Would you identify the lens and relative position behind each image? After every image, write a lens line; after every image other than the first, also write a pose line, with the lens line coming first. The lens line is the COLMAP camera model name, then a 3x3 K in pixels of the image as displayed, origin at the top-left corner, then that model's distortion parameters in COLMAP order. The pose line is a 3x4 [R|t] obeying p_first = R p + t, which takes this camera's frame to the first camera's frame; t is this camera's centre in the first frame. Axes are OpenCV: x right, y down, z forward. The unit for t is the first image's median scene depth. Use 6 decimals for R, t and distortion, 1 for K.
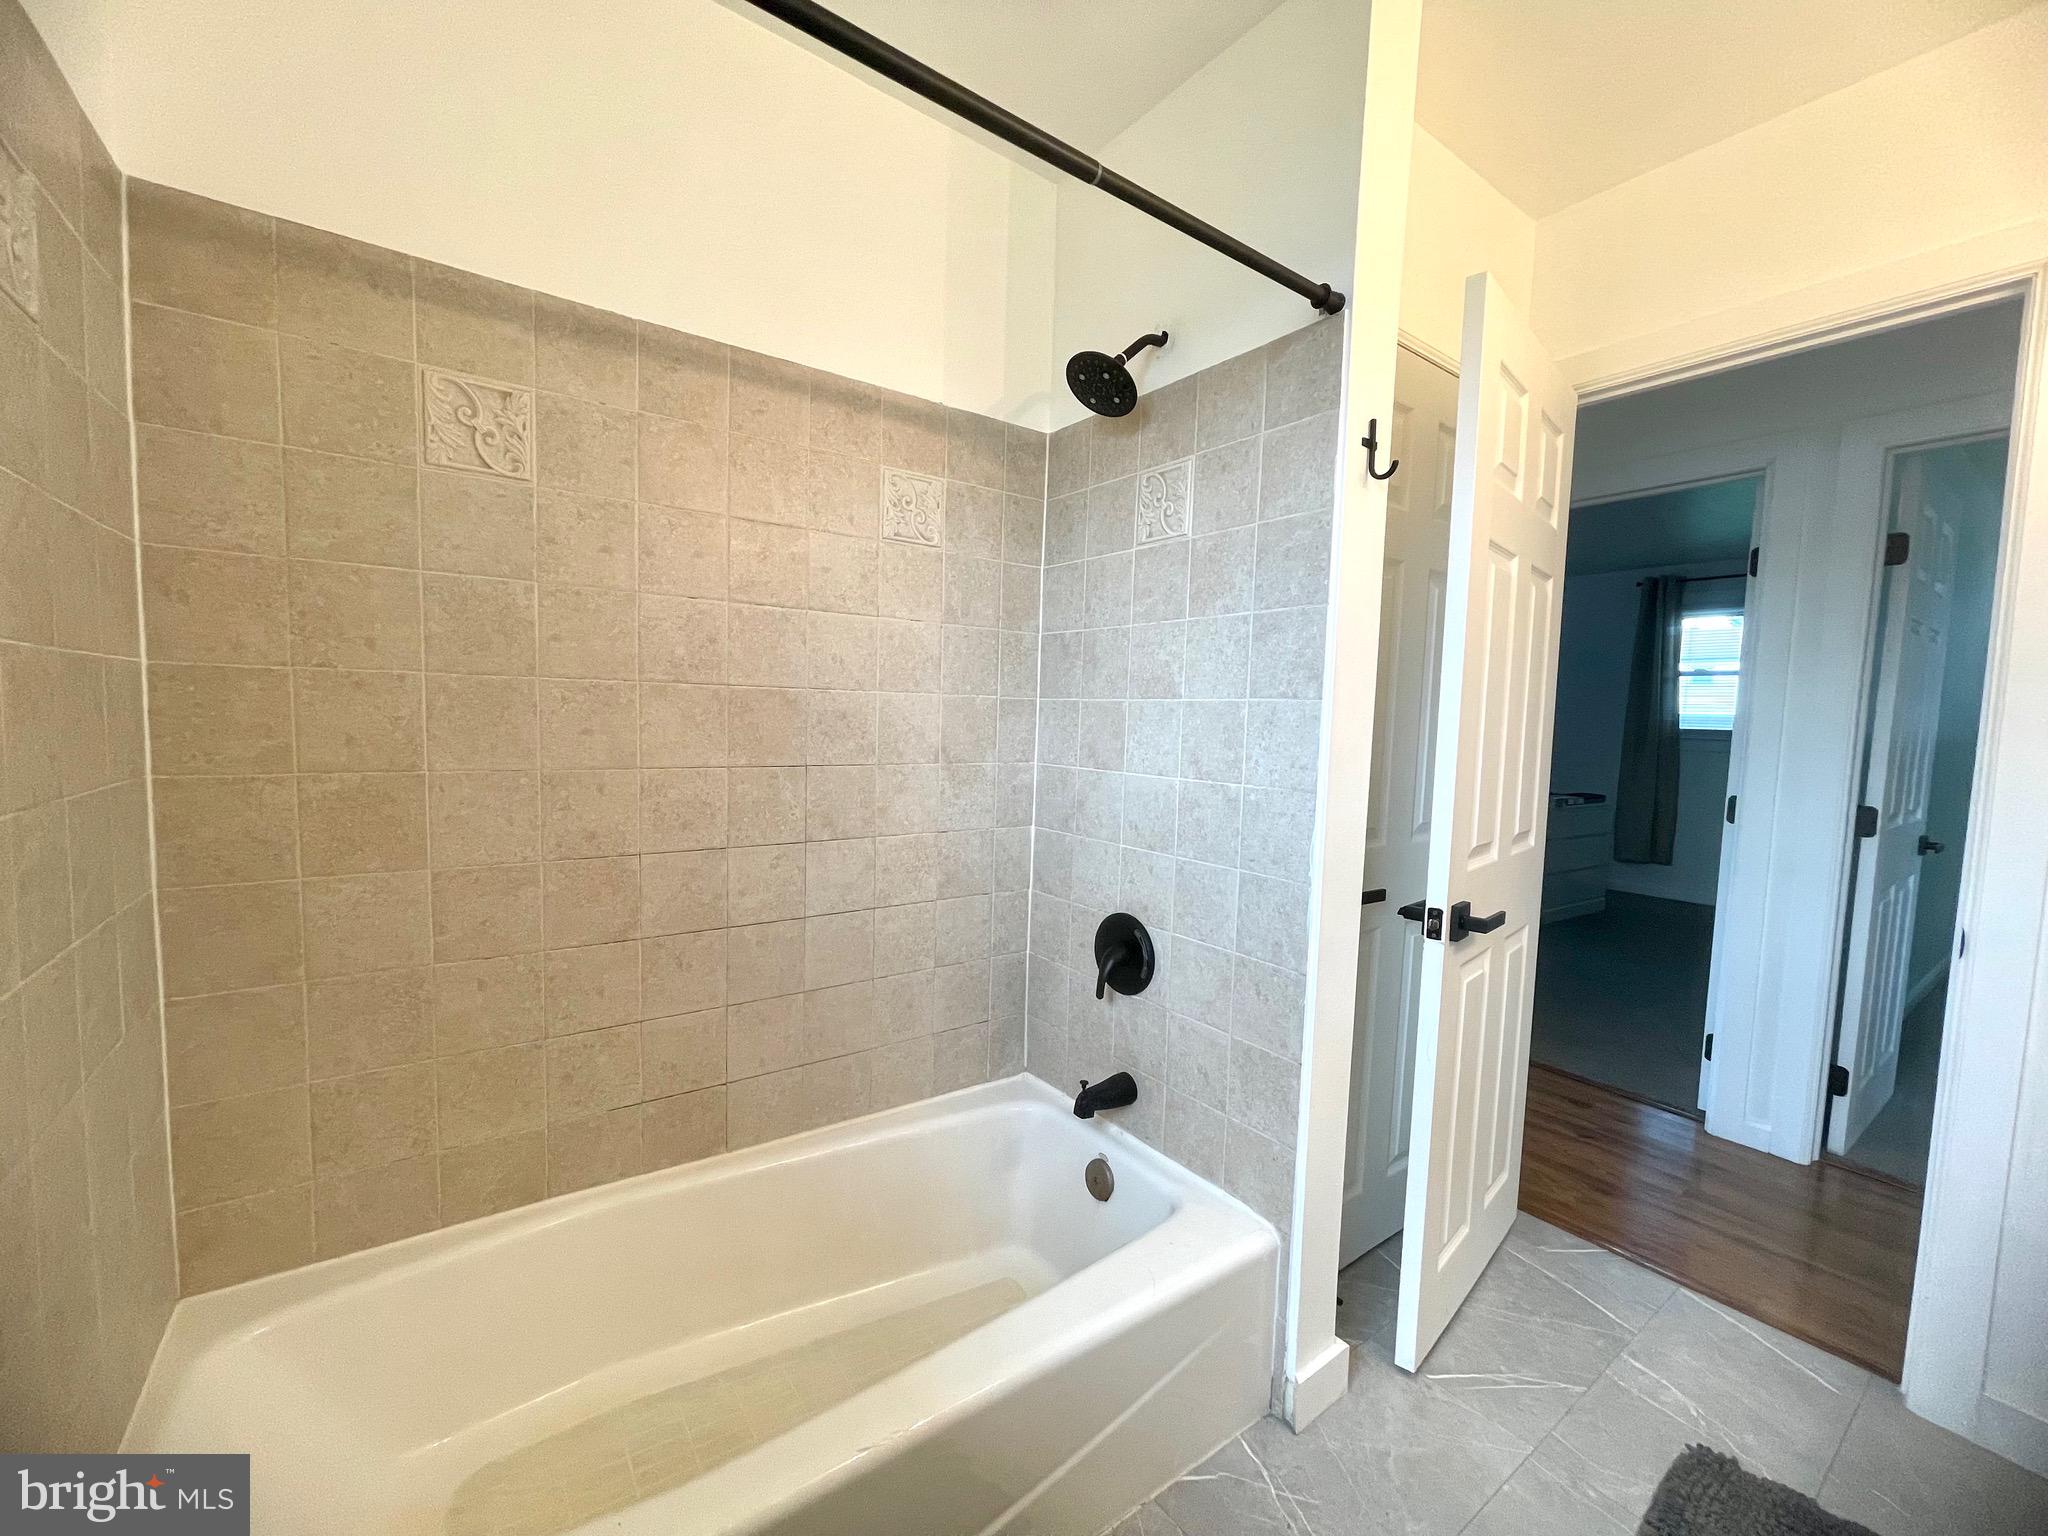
lens RADIAL K [[827.7, 0, 1027.1], [0, 827.7, 770.1], [0, 0, 1]] dist [-0.002580, -0.000144]
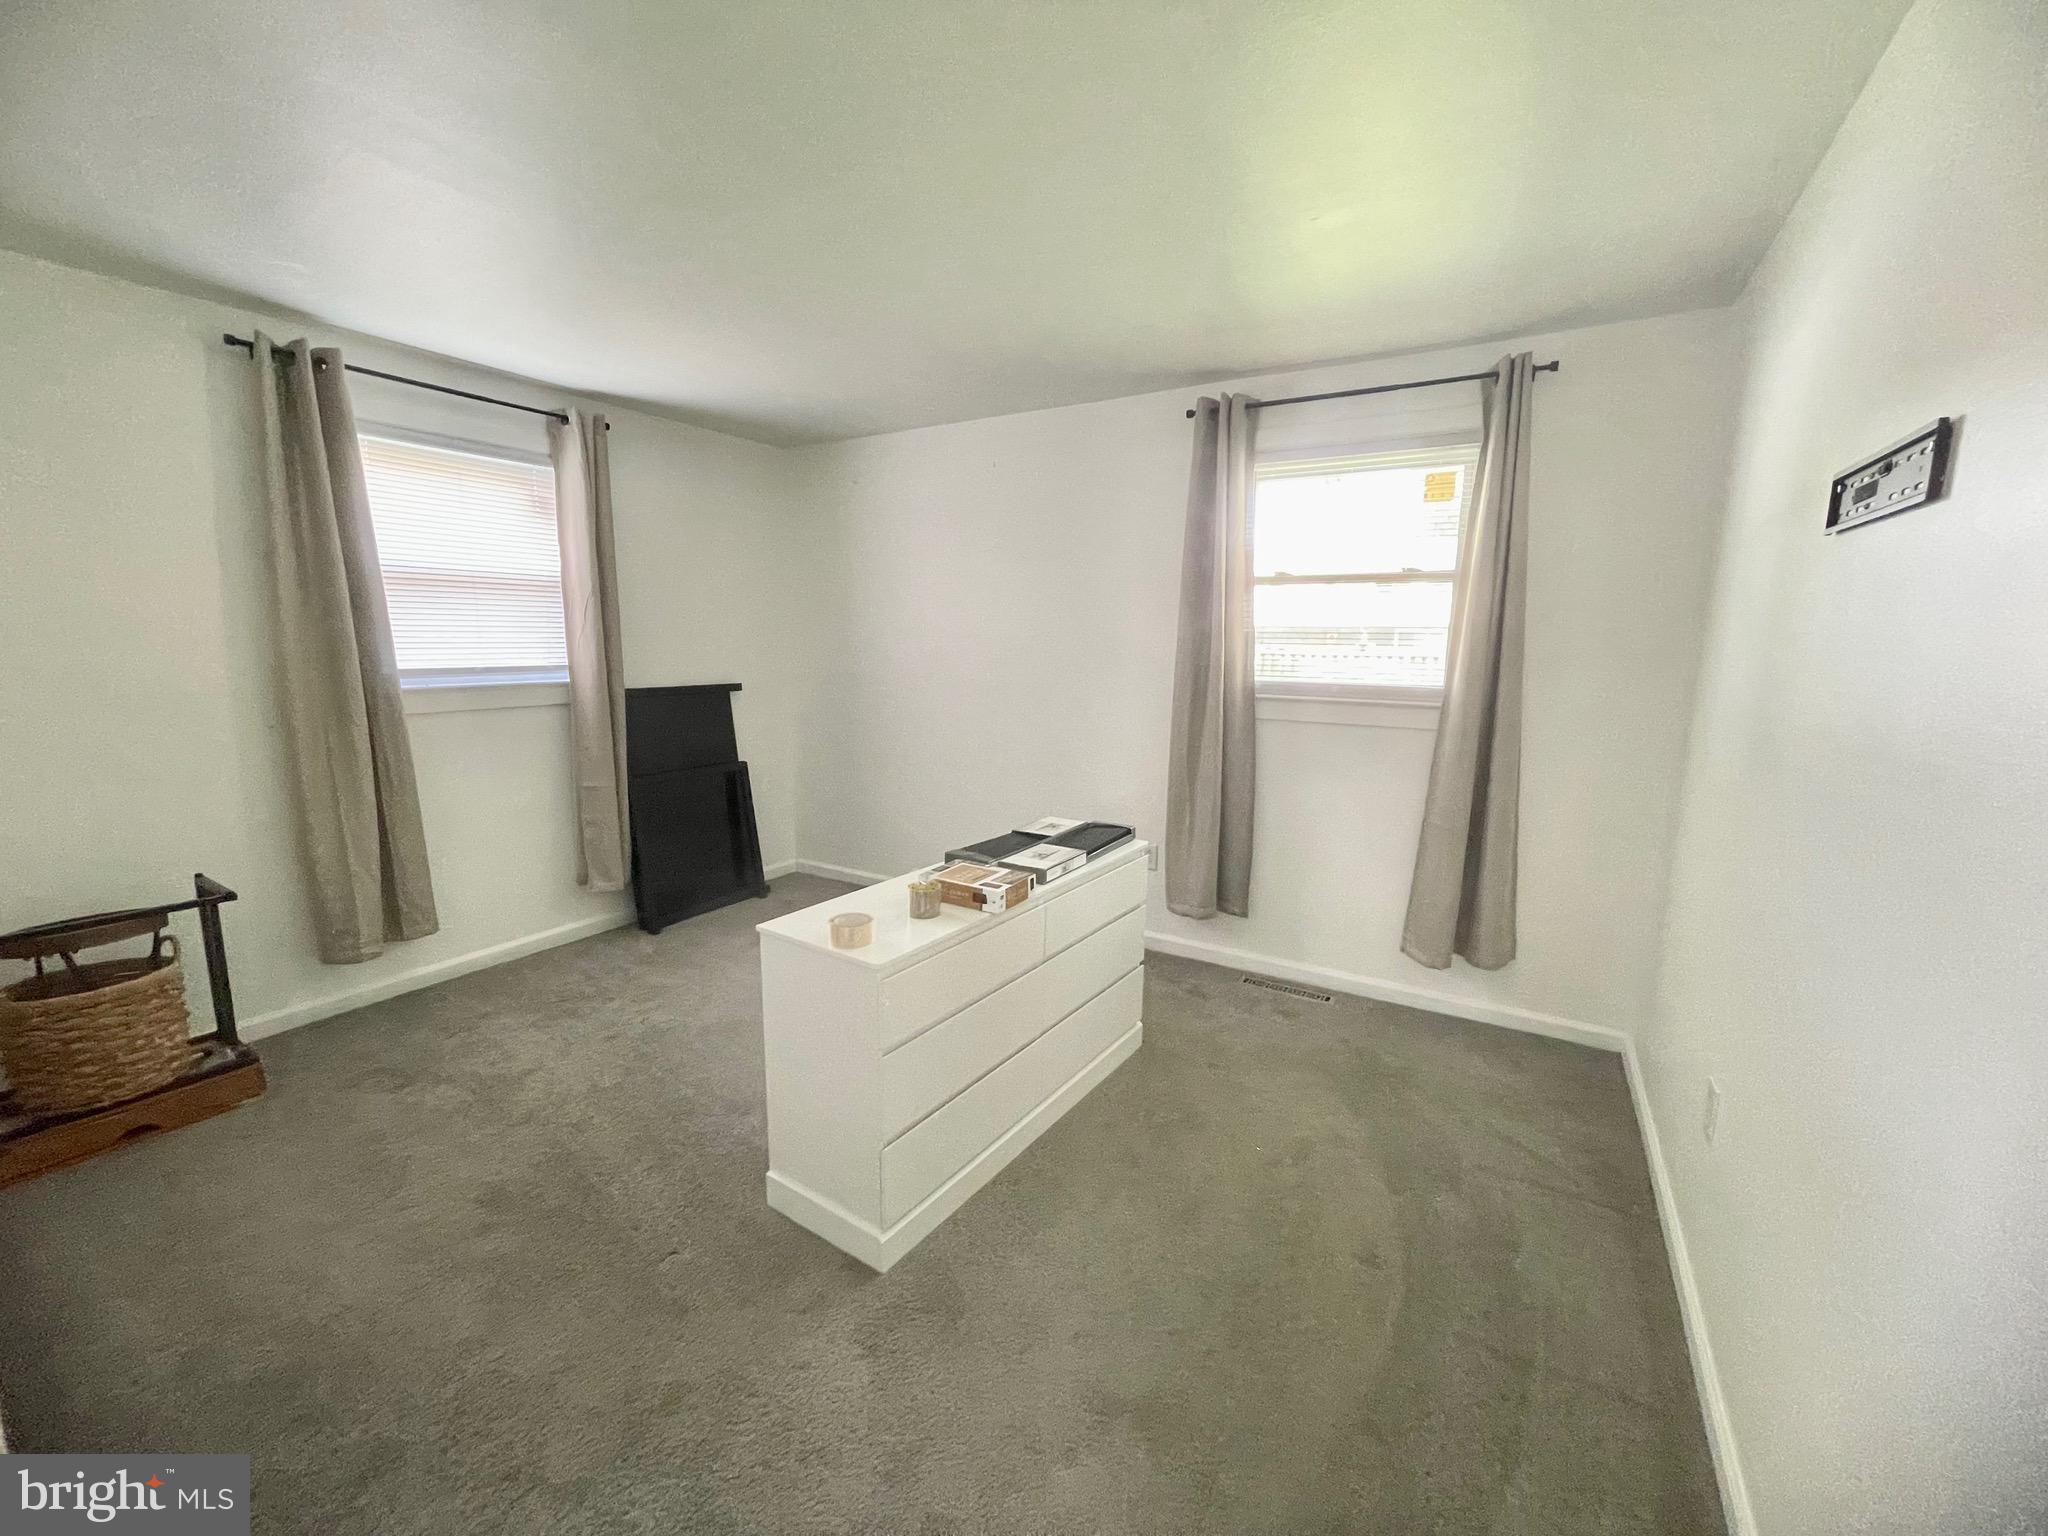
lens RADIAL K [[827.7, 0, 1017.2], [0, 827.7, 768.3], [0, 0, 1]] dist [-0.002580, -0.000144]
pose [[0.925382, -0.078572, 0.370802, 0.418830], [0.045535, 0.994238, 0.097040, -0.049424], [-0.376290, -0.072915, 0.923628, 0.527767]]
